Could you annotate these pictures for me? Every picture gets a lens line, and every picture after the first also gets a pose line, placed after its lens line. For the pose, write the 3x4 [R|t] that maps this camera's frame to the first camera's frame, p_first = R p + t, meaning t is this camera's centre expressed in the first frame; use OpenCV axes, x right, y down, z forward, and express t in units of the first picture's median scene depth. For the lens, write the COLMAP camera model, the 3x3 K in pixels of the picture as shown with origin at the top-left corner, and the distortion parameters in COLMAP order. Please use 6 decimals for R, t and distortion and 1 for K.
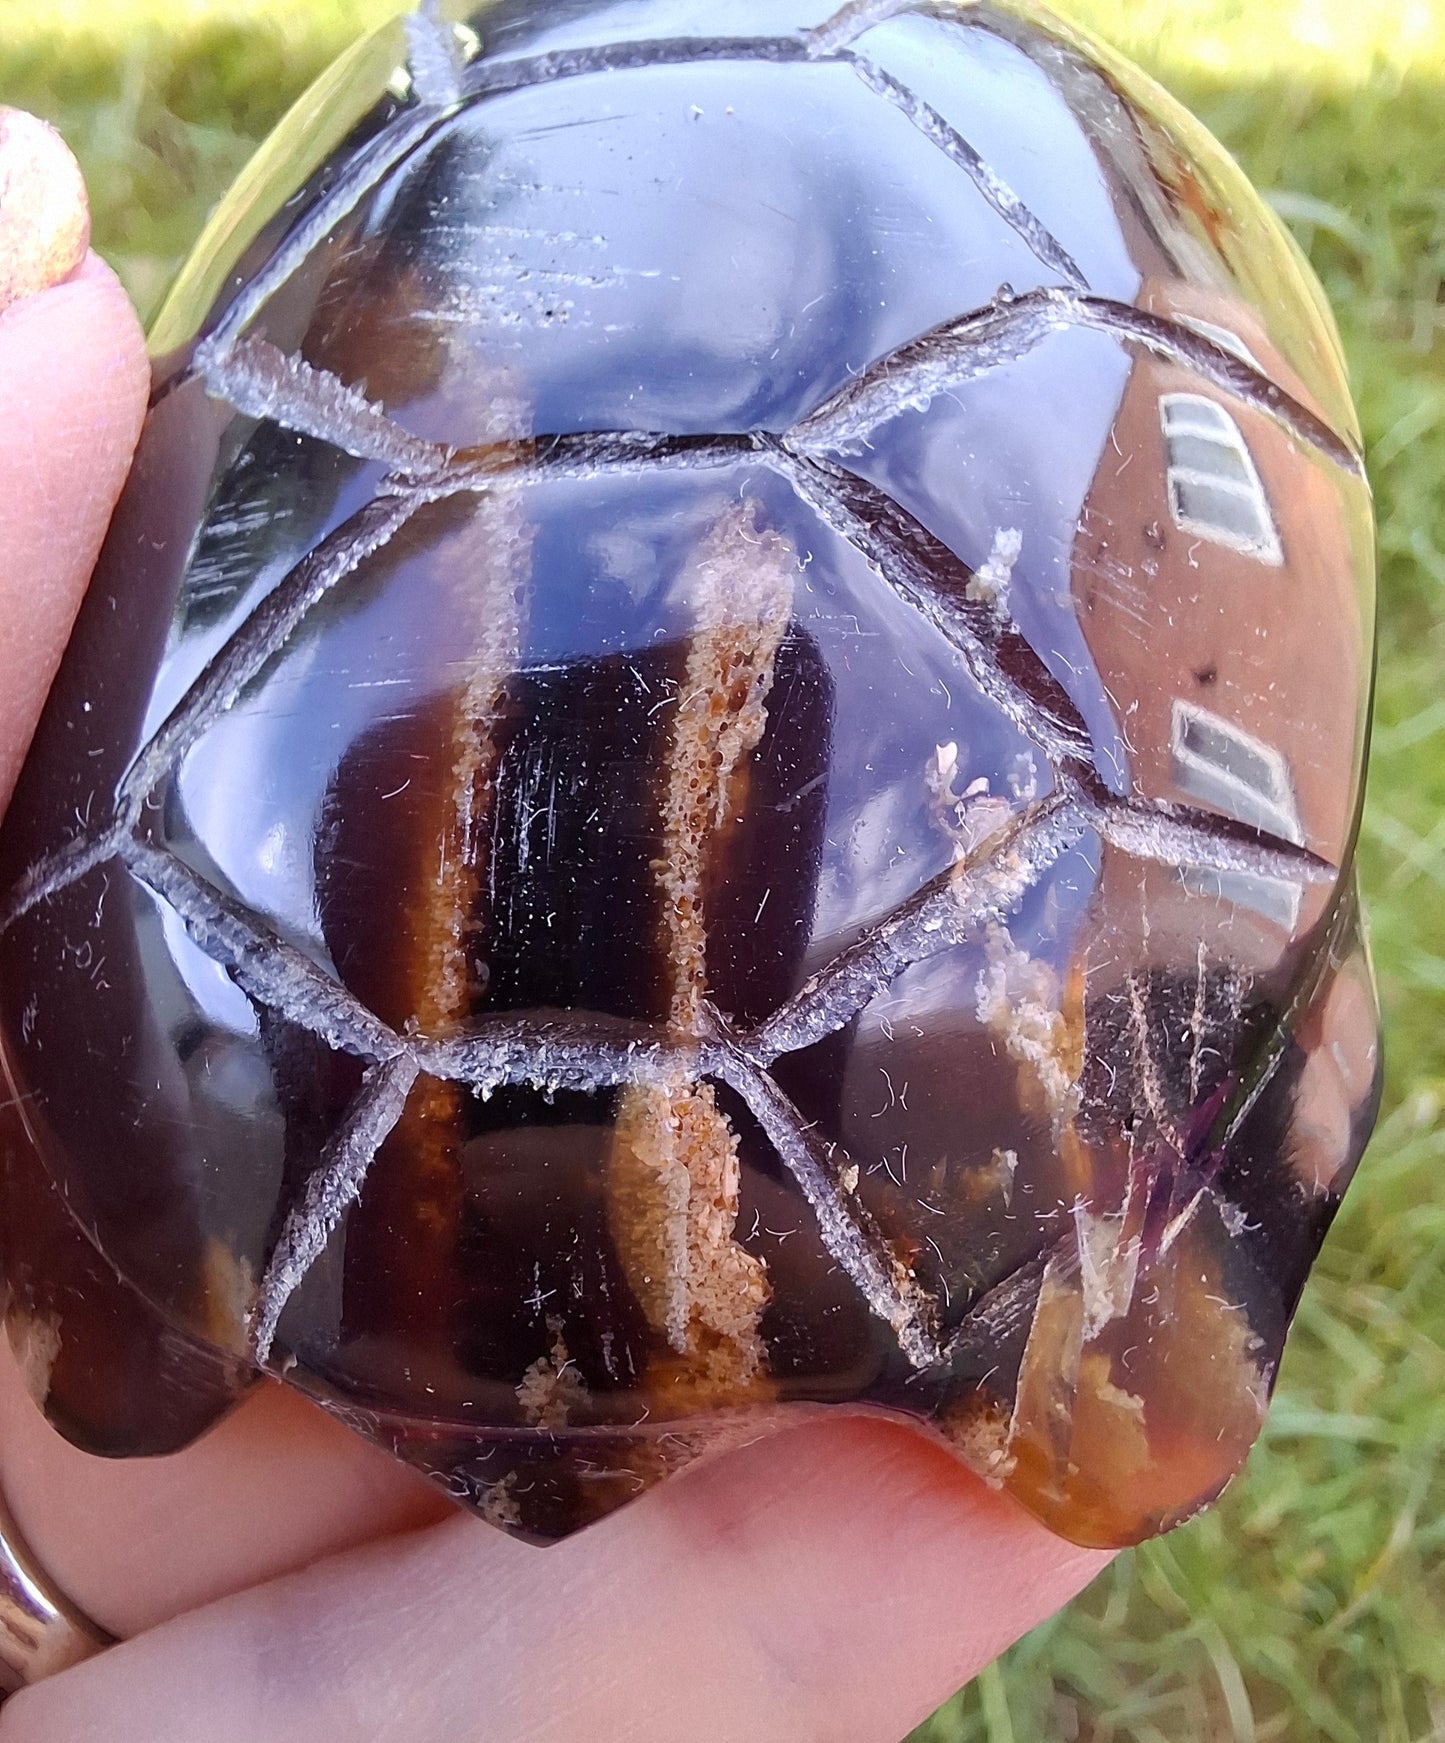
lens RADIAL K [[1375.0, 0, 723.0], [0, 1375.0, 943.8], [0, 0, 1]] dist [-0.004059, -0.000490]
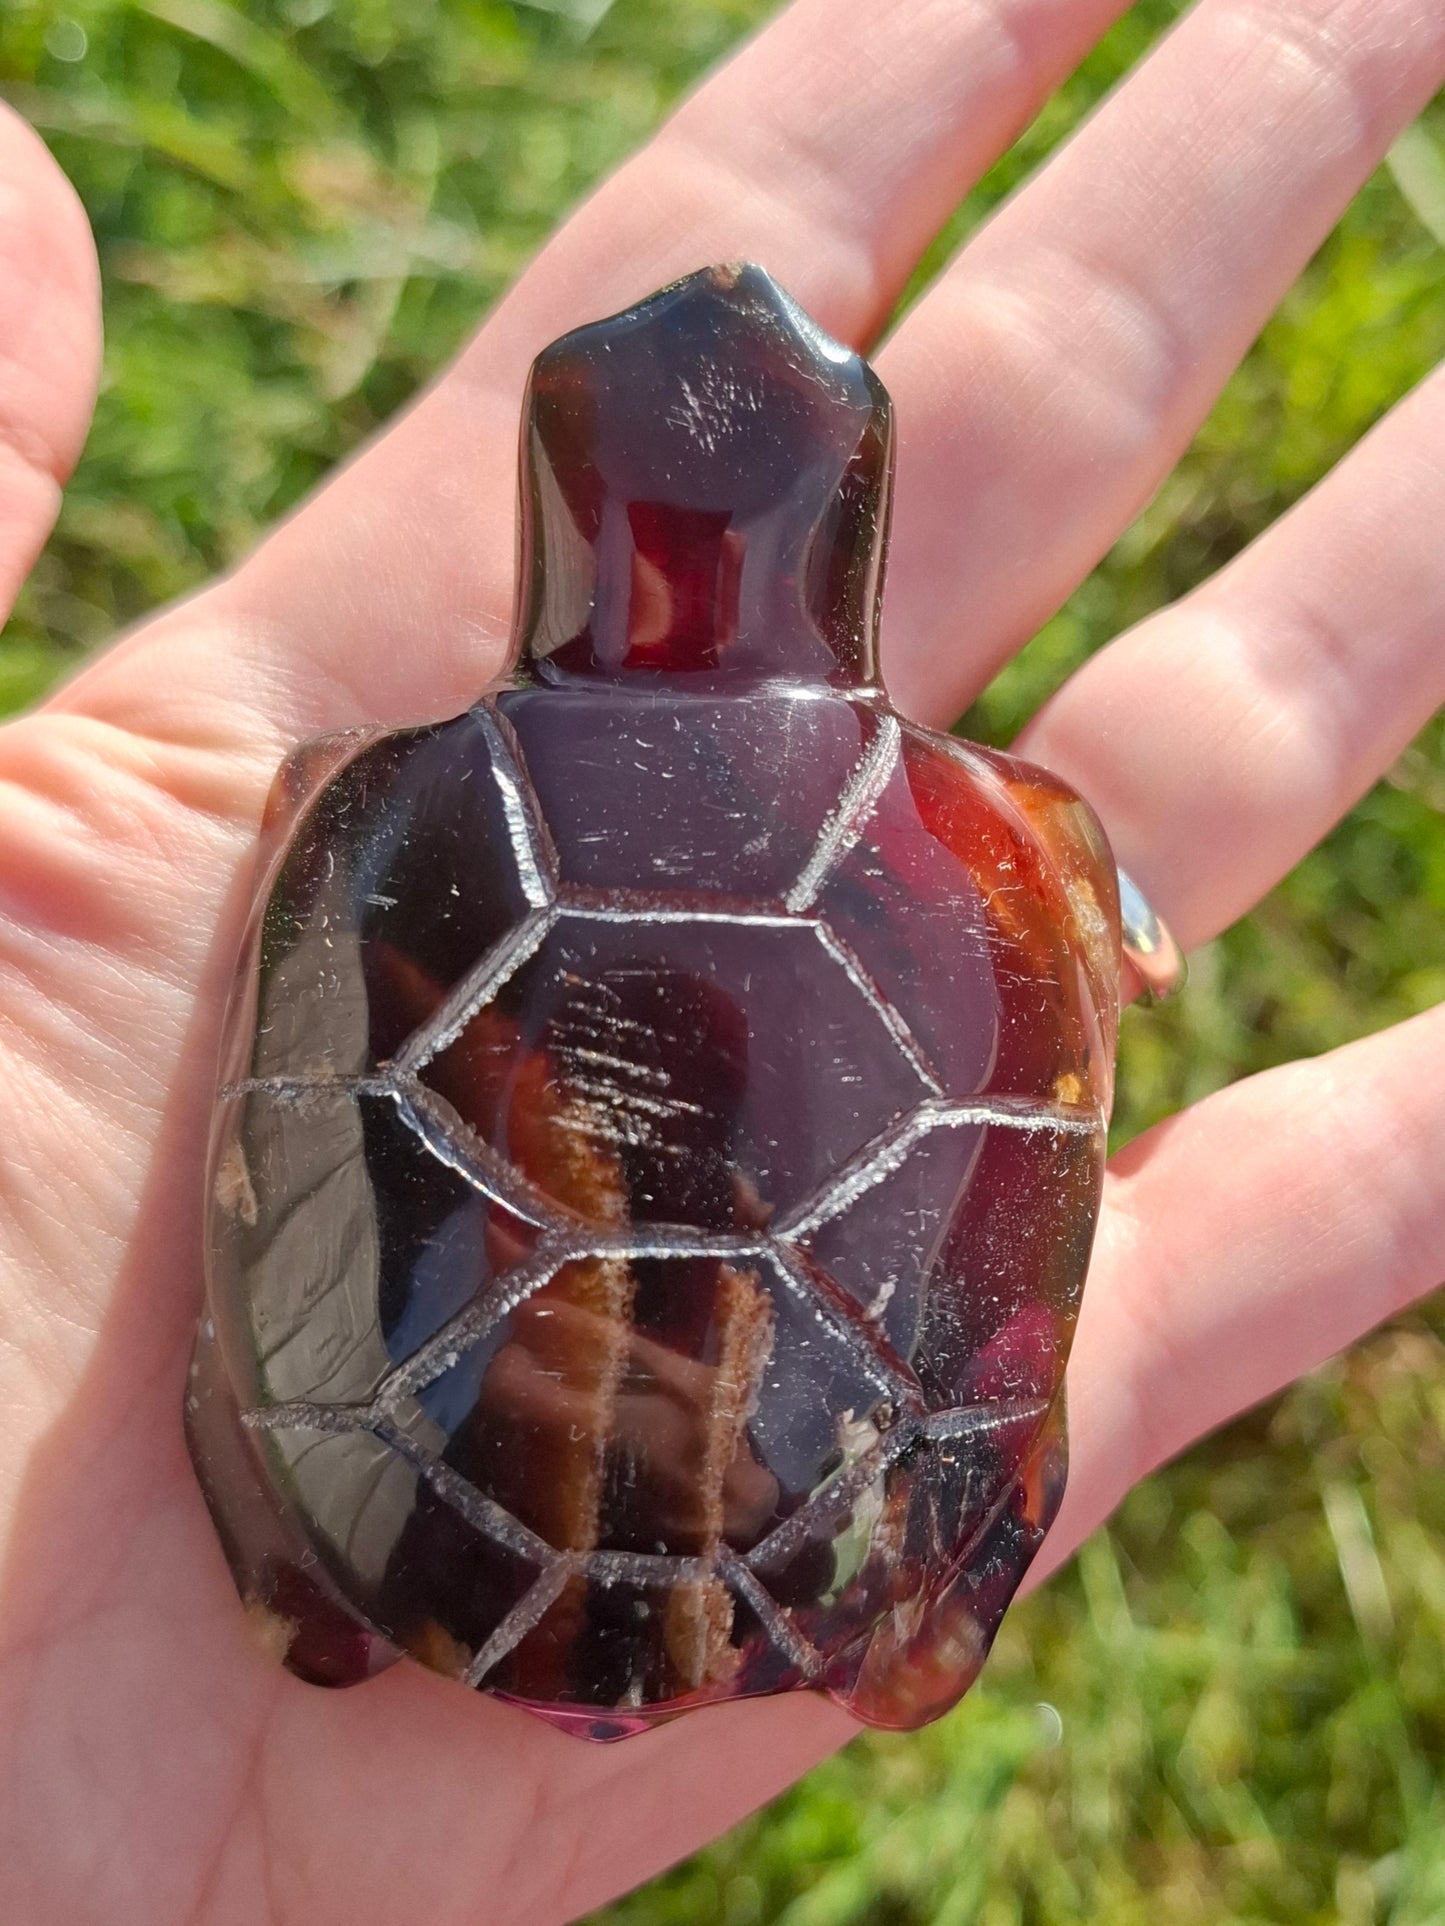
lens RADIAL K [[2075.4, 0, 815.3], [0, 2075.4, 999.6], [0, 0, 1]] dist [0.107939, -0.002730]
pose [[0.981517, 0.008191, 0.191200, -0.458649], [-0.069836, 0.945516, 0.317996, -1.651343], [-0.178178, -0.325471, 0.928612, -1.565285]]
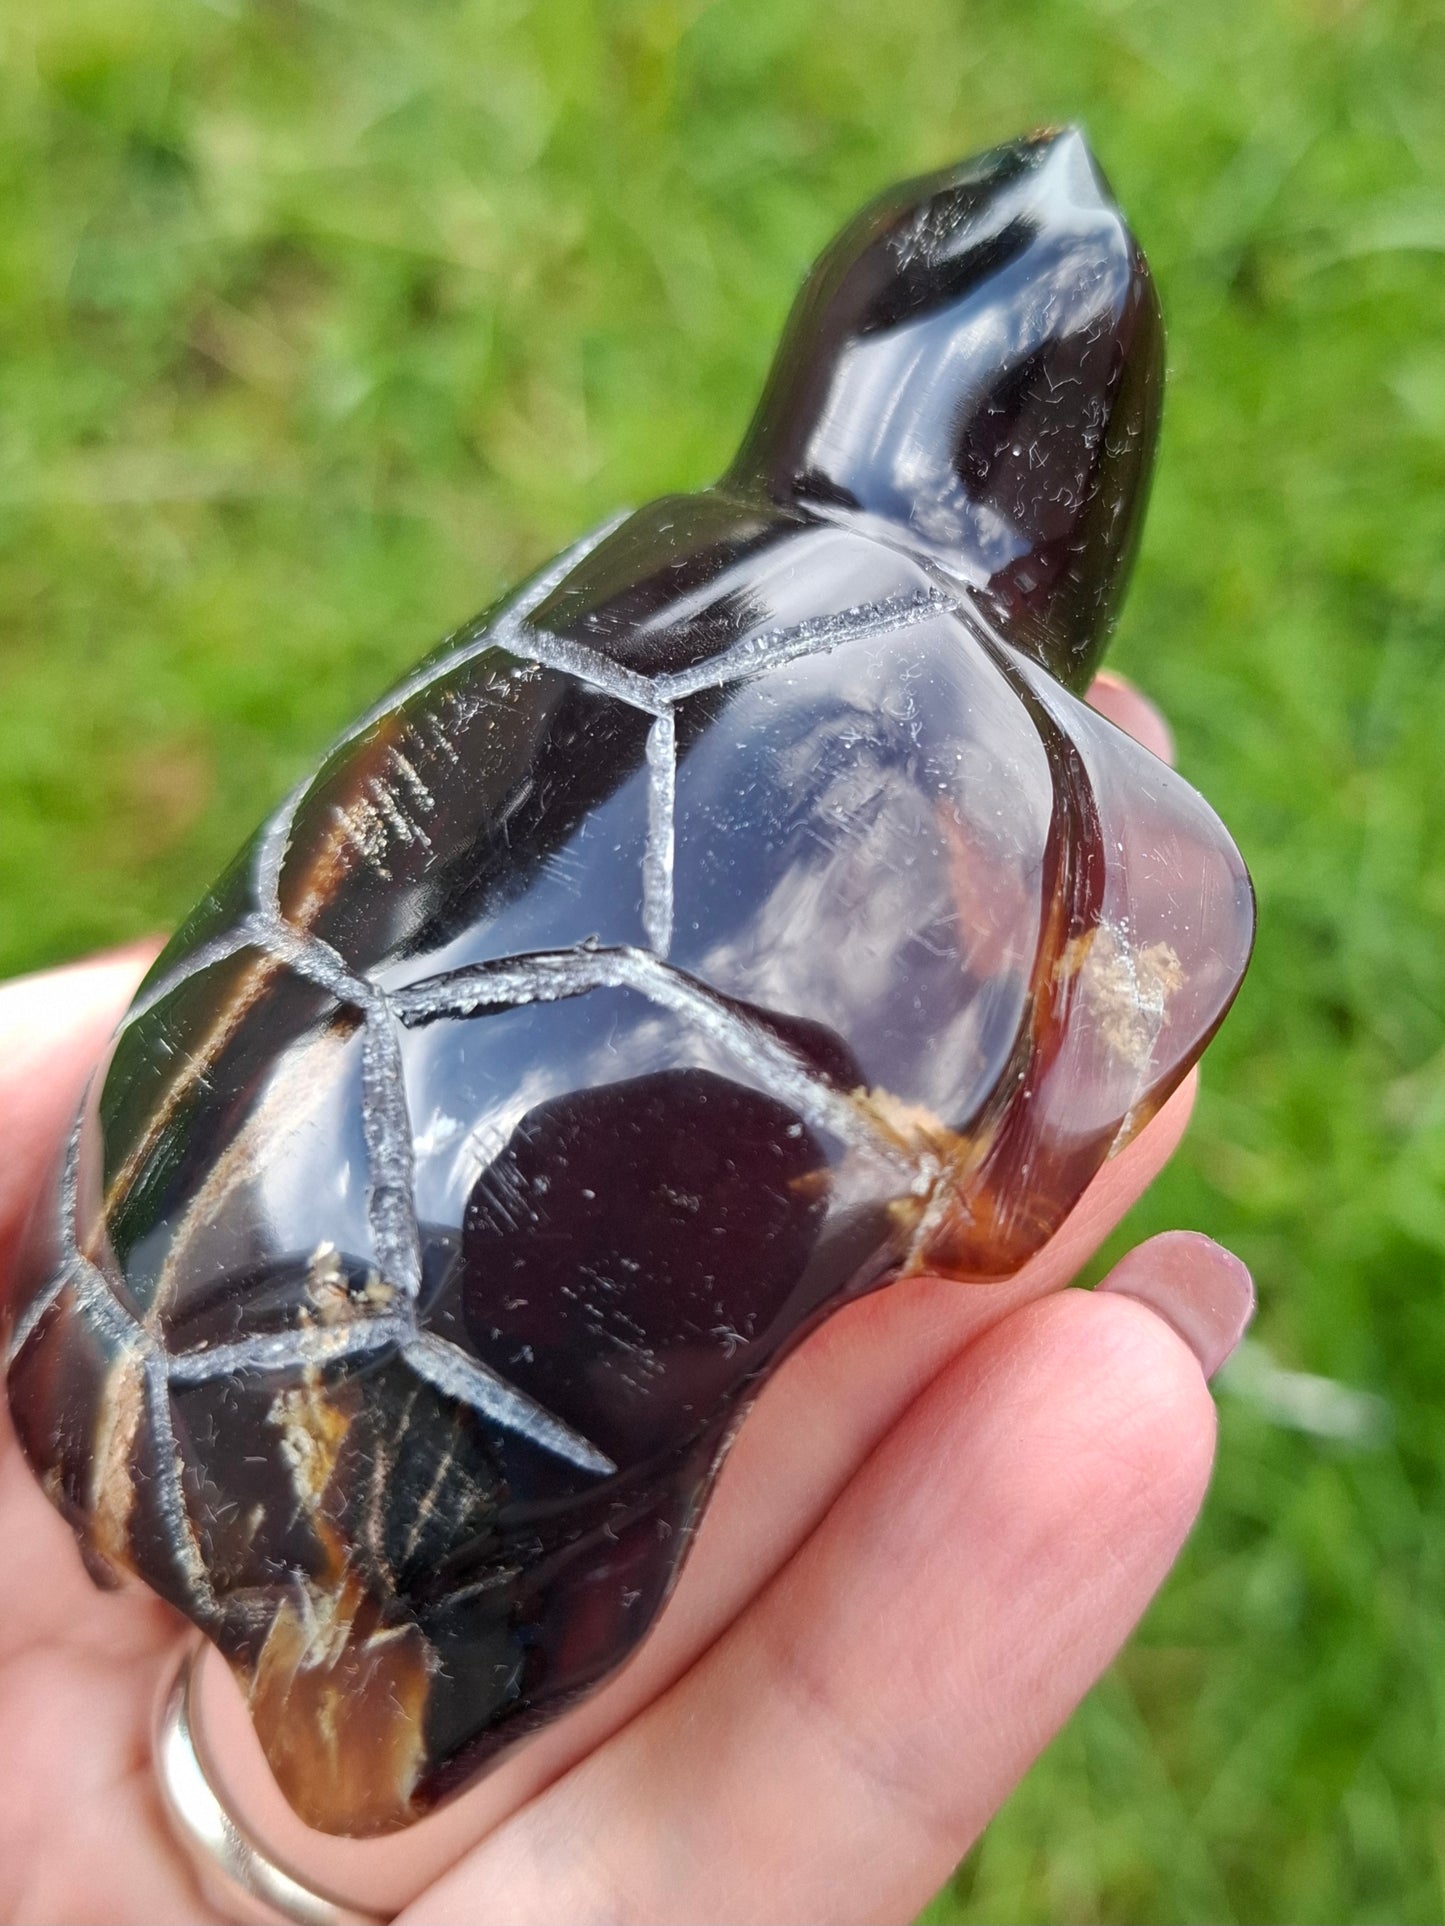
lens RADIAL K [[1952.7, 0, 854.2], [0, 1952.7, 960.1], [0, 0, 1]] dist [0.151944, -0.433880]
pose [[0.727065, 0.368000, -0.579614, 1.709934], [-0.364473, 0.922320, 0.128392, -0.912238], [0.581838, 0.117904, 0.804713, -0.417243]]
